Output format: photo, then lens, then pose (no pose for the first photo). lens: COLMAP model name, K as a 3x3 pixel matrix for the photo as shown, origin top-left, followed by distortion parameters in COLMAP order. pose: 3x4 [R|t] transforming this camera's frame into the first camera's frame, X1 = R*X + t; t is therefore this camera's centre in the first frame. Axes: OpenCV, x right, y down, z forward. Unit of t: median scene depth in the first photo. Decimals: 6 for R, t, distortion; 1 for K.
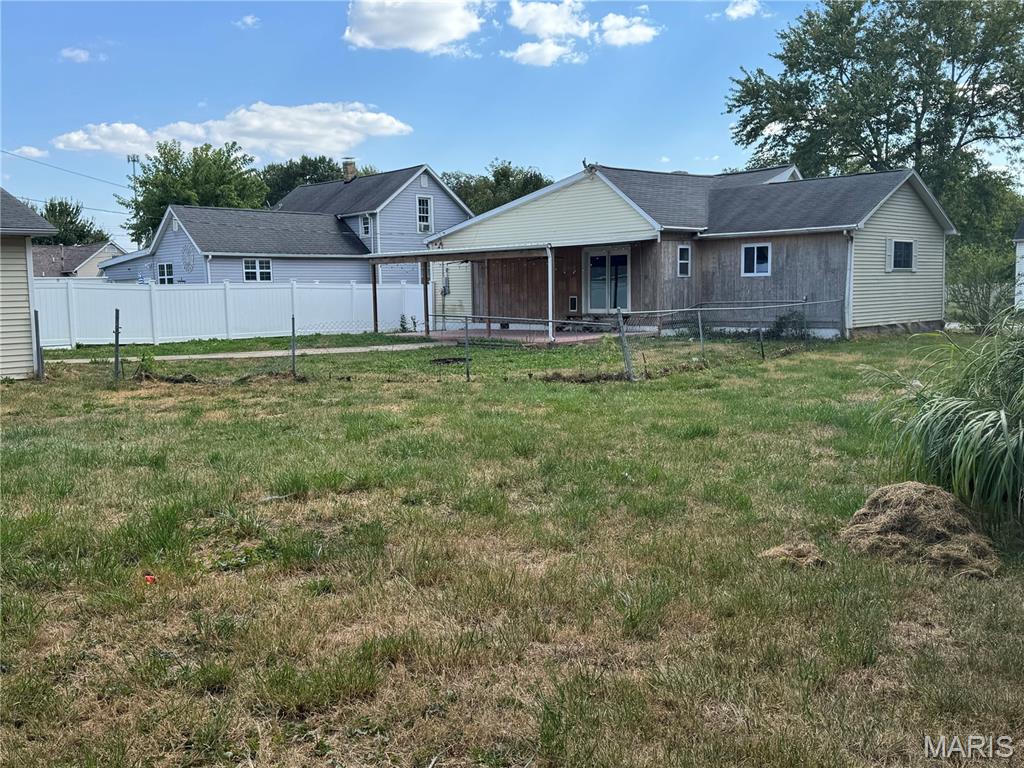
lens RADIAL K [[968.7, 0, 509.8], [0, 968.7, 390.0], [0, 0, 1]] dist [0.171985, -0.359325]
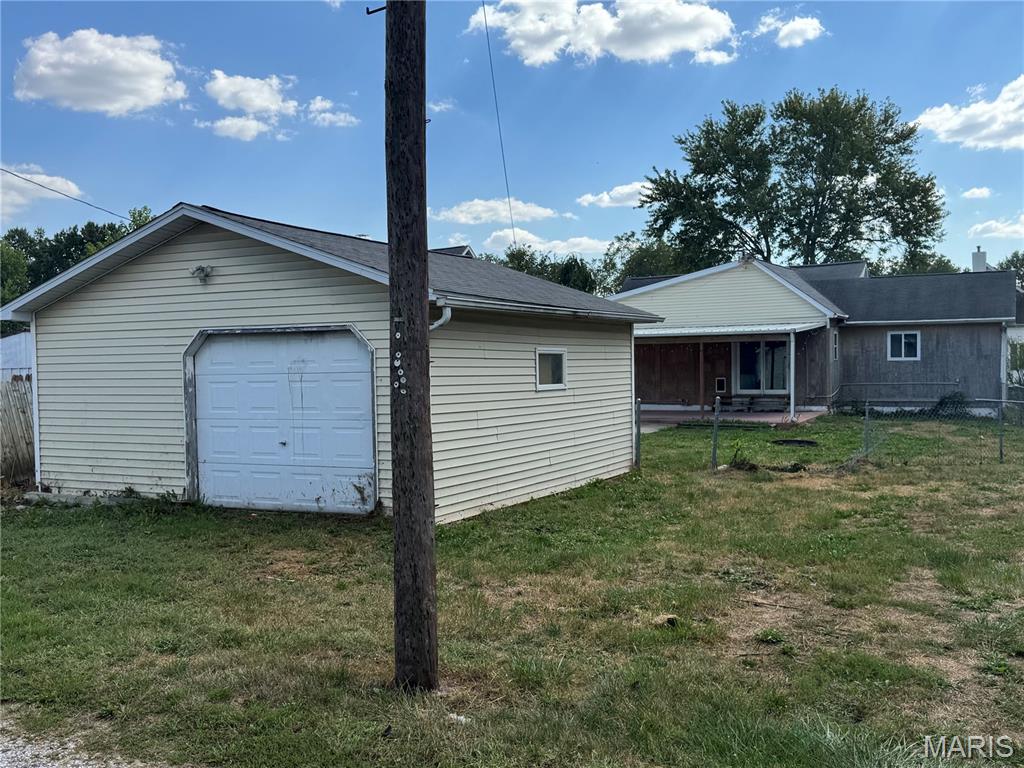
lens RADIAL K [[968.7, 0, 509.8], [0, 968.7, 390.0], [0, 0, 1]] dist [0.171985, -0.359325]
pose [[0.950115, -0.005653, 0.311848, -0.495969], [0.030034, 0.996848, -0.073434, -0.014496], [-0.310450, 0.079137, 0.947290, 0.087412]]
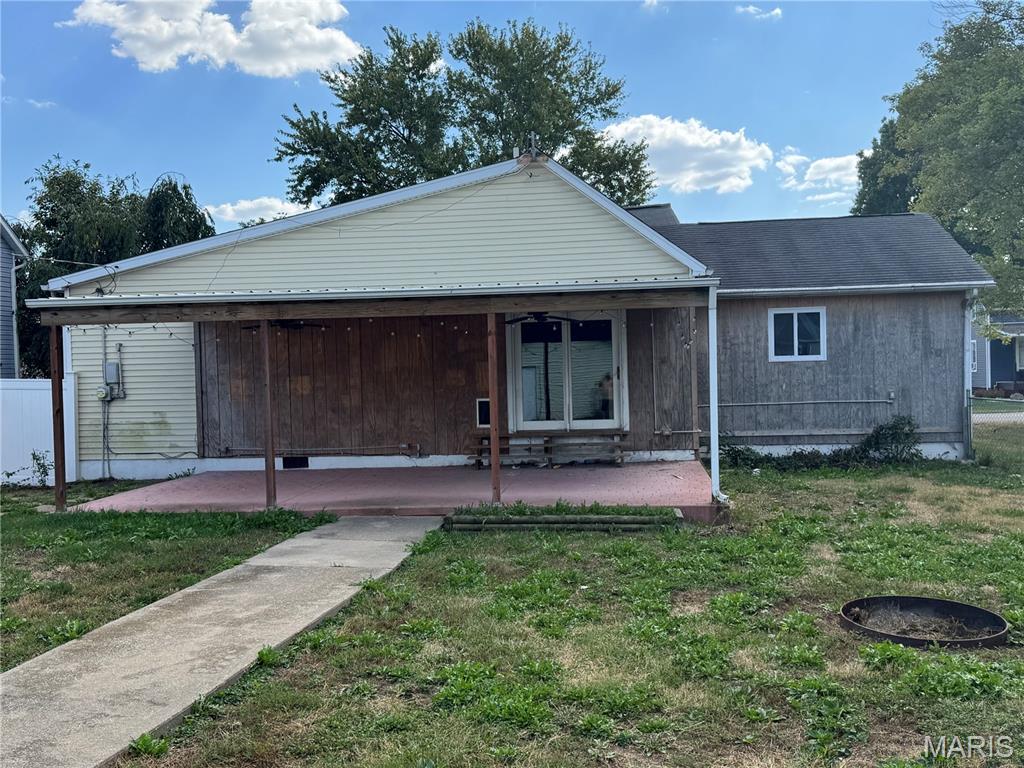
lens RADIAL K [[968.7, 0, 509.8], [0, 968.7, 390.0], [0, 0, 1]] dist [0.171985, -0.359325]
pose [[0.767599, -0.013227, 0.640794, -0.264555], [0.078241, 0.994243, -0.073201, -0.065365], [-0.636137, 0.106326, 0.764215, 0.627975]]
